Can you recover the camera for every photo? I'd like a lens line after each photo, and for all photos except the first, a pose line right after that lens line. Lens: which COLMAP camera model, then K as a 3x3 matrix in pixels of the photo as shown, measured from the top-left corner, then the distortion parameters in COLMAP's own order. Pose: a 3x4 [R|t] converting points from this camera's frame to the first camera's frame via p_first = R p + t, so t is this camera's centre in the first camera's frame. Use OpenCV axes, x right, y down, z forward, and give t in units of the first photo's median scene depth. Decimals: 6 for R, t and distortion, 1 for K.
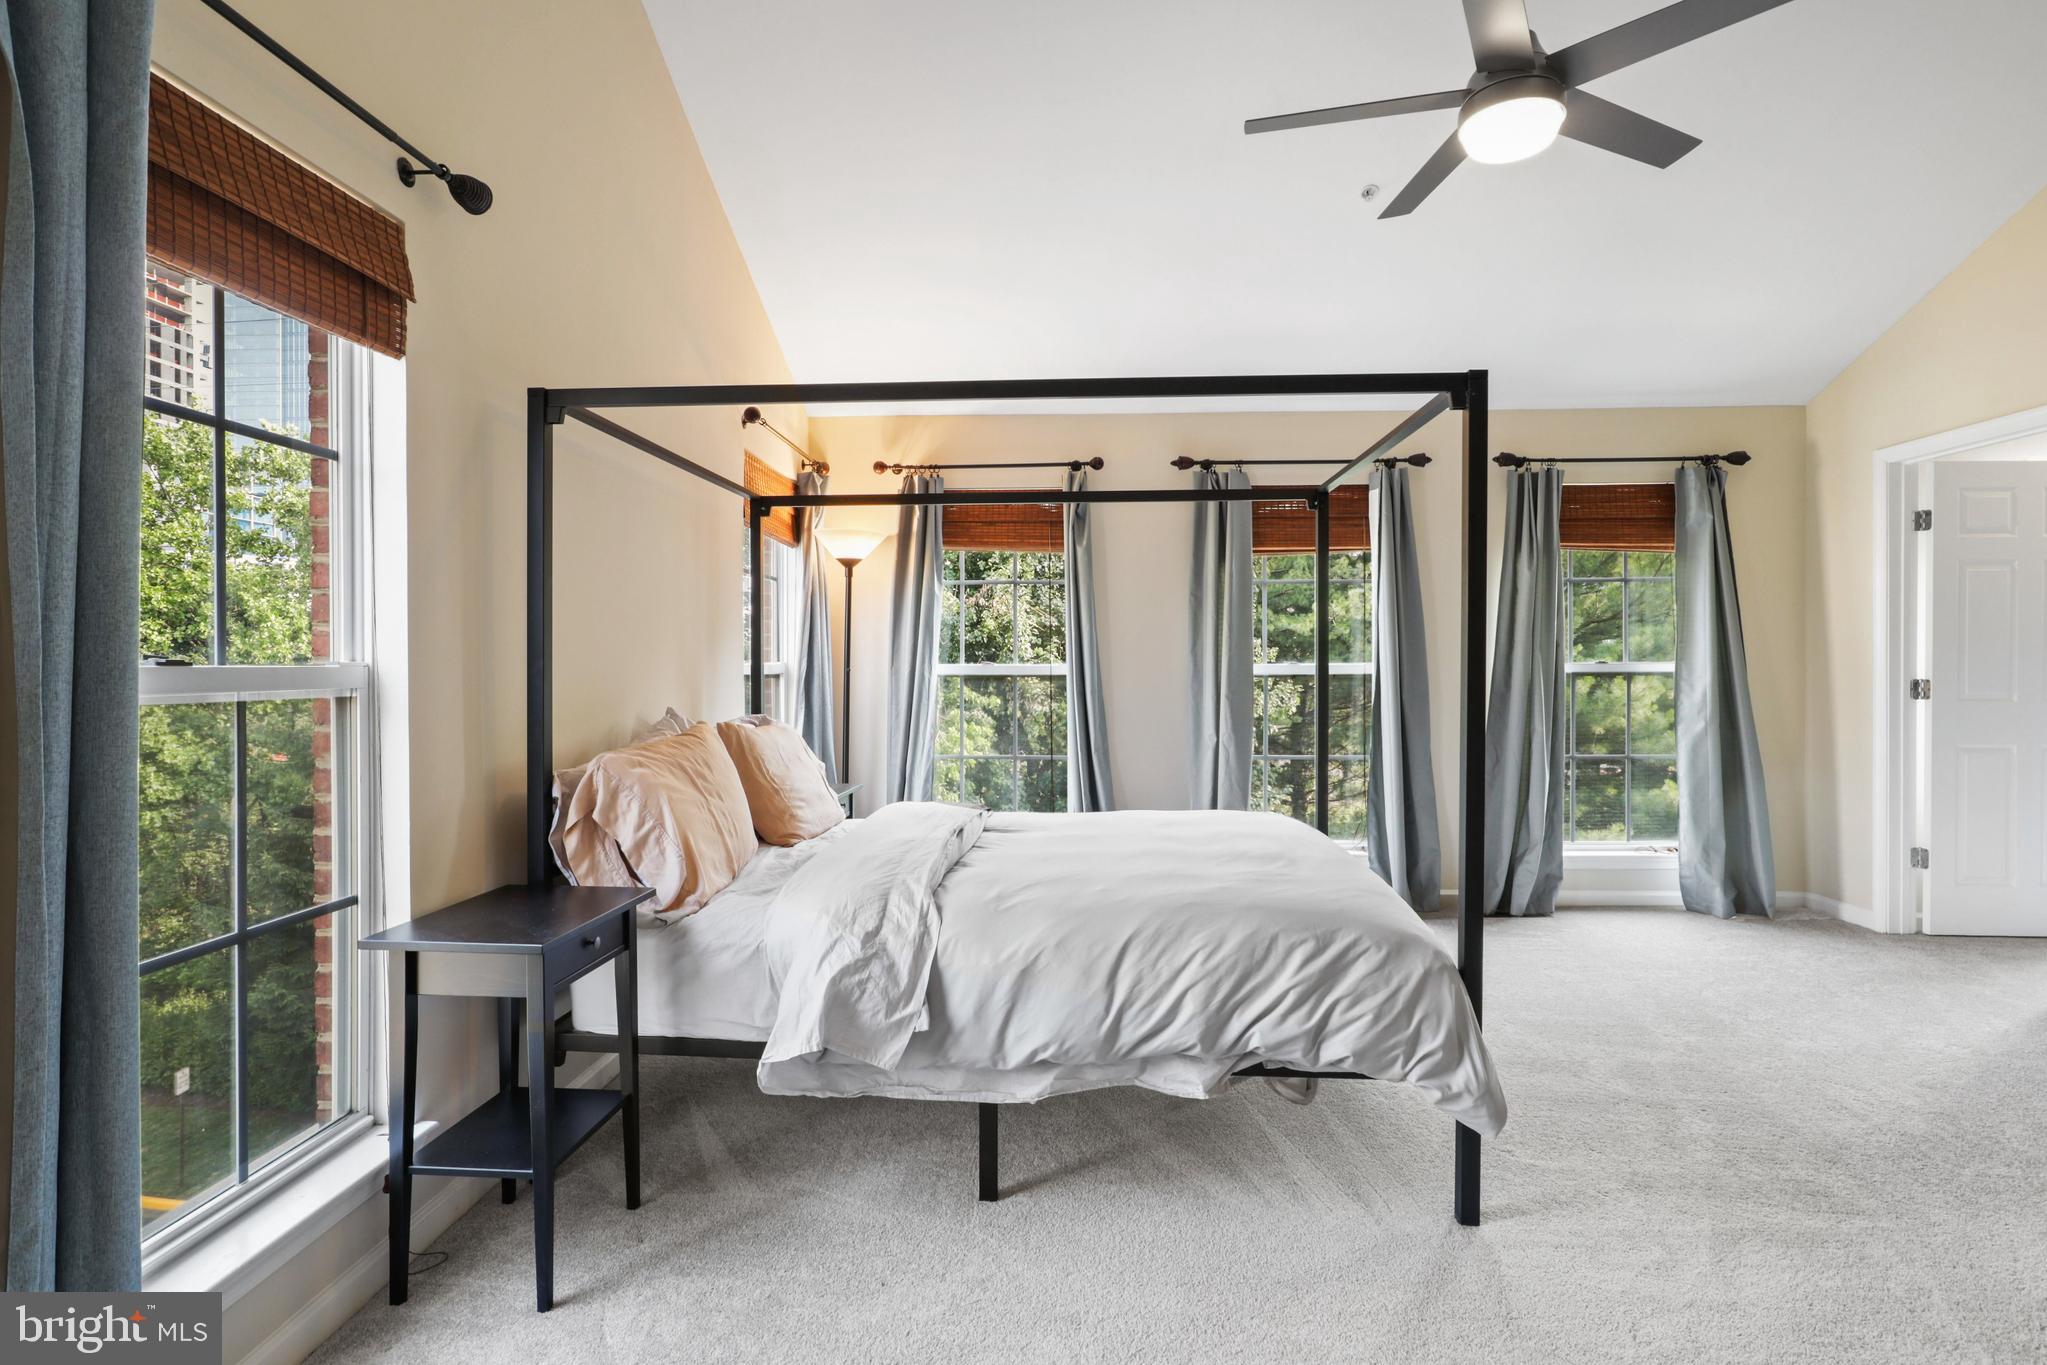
lens RADIAL K [[1020.4, 0, 1026.9], [0, 1020.4, 666.3], [0, 0, 1]] dist [-0.026958, 0.017444]
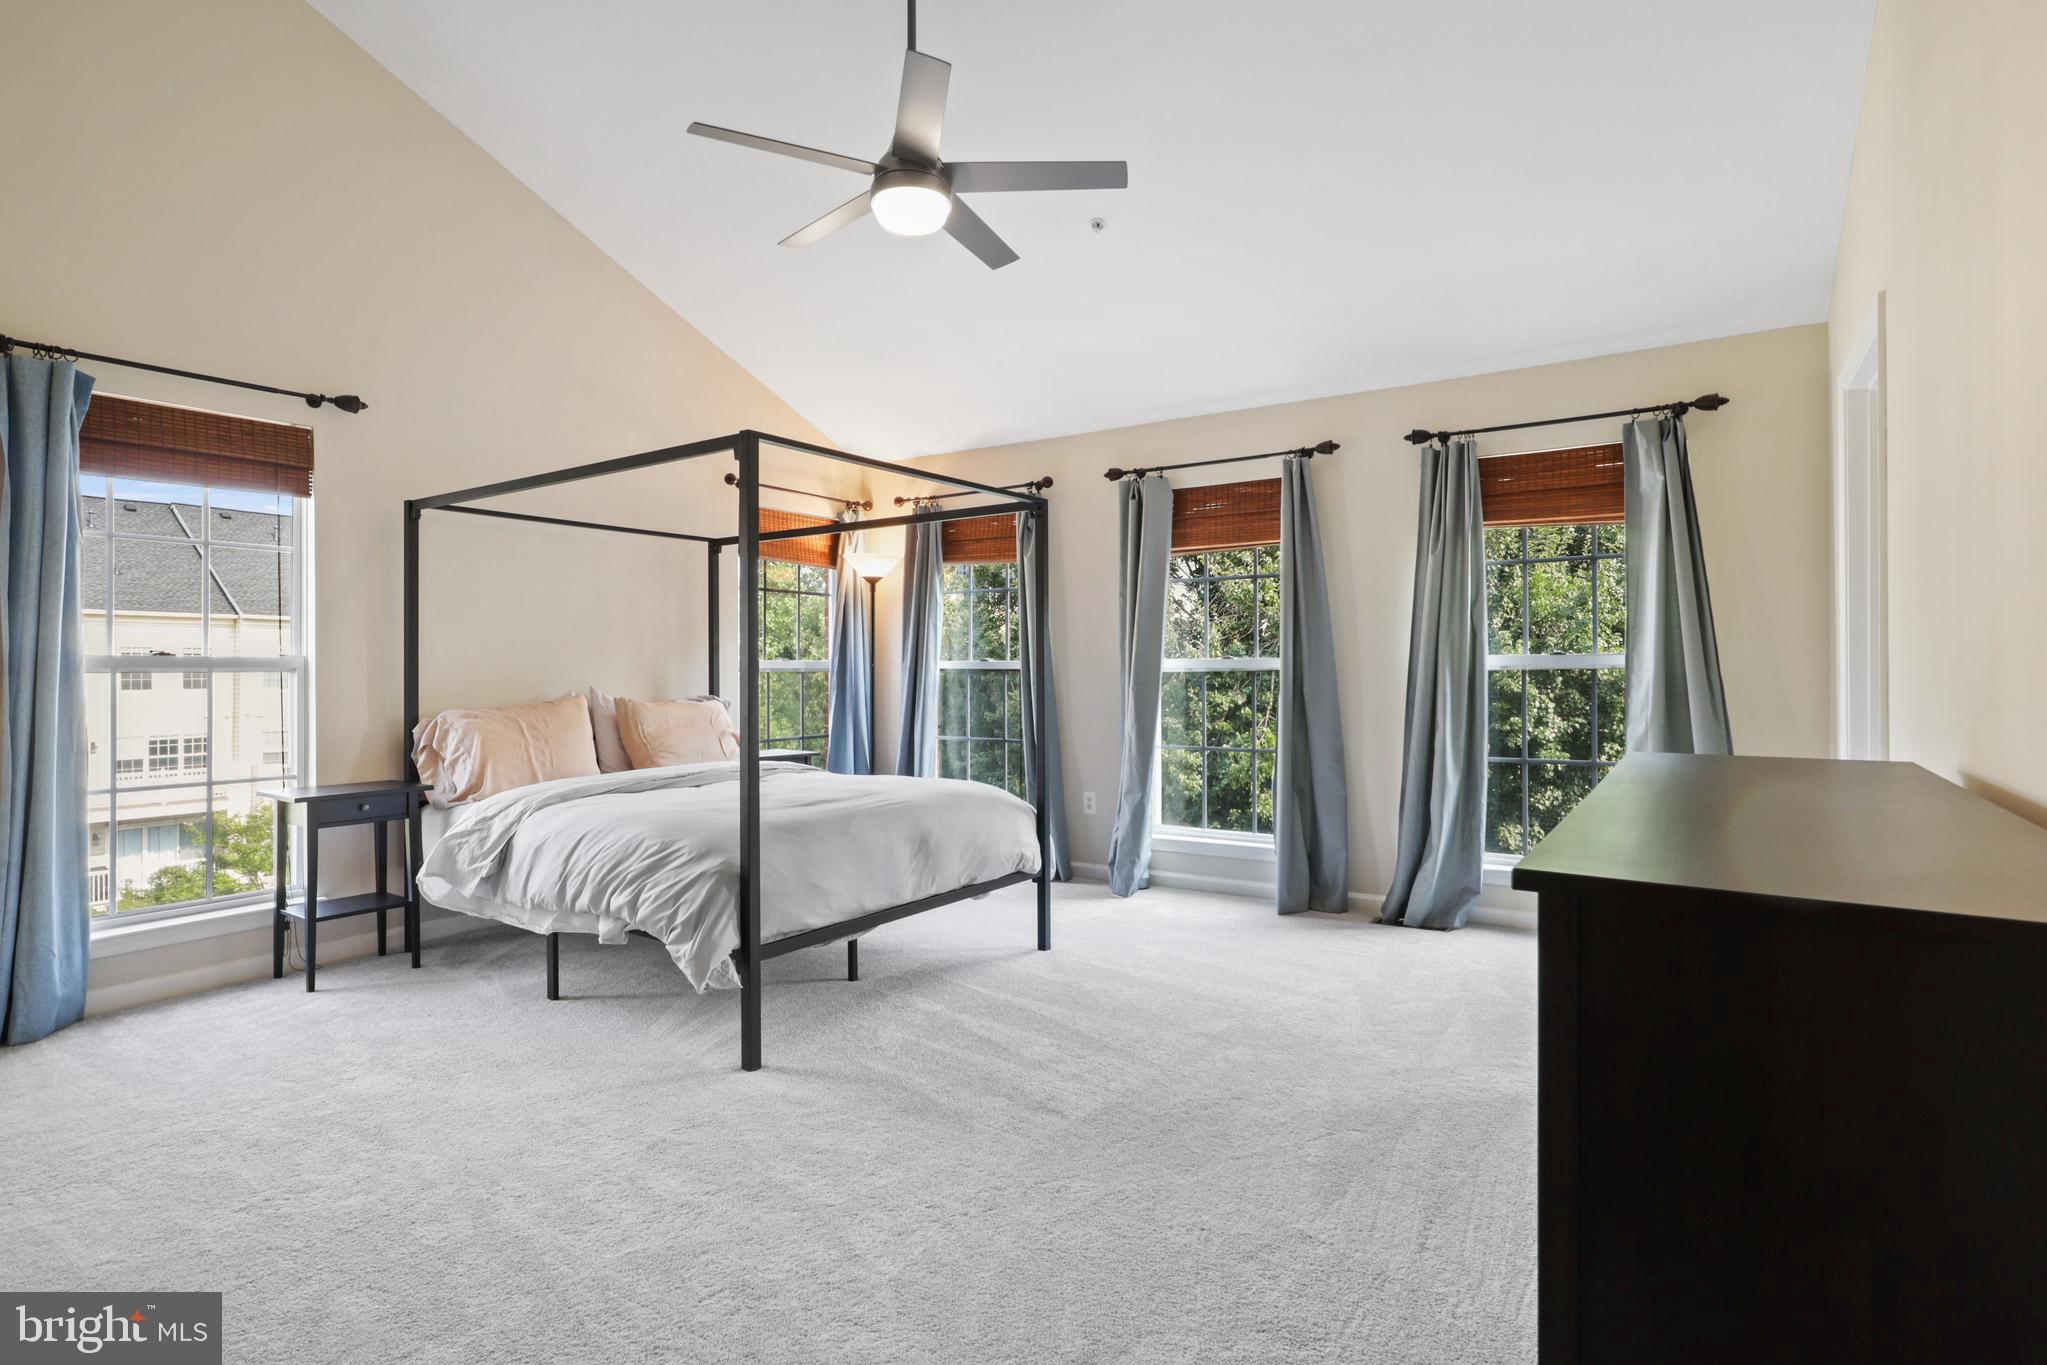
lens RADIAL K [[1020.4, 0, 1026.9], [0, 1020.4, 666.3], [0, 0, 1]] dist [-0.026958, 0.017444]
pose [[0.861097, -0.003228, -0.508430, 1.329328], [0.000378, 0.999984, -0.005708, 0.025209], [0.508441, 0.004722, 0.861084, 0.030414]]
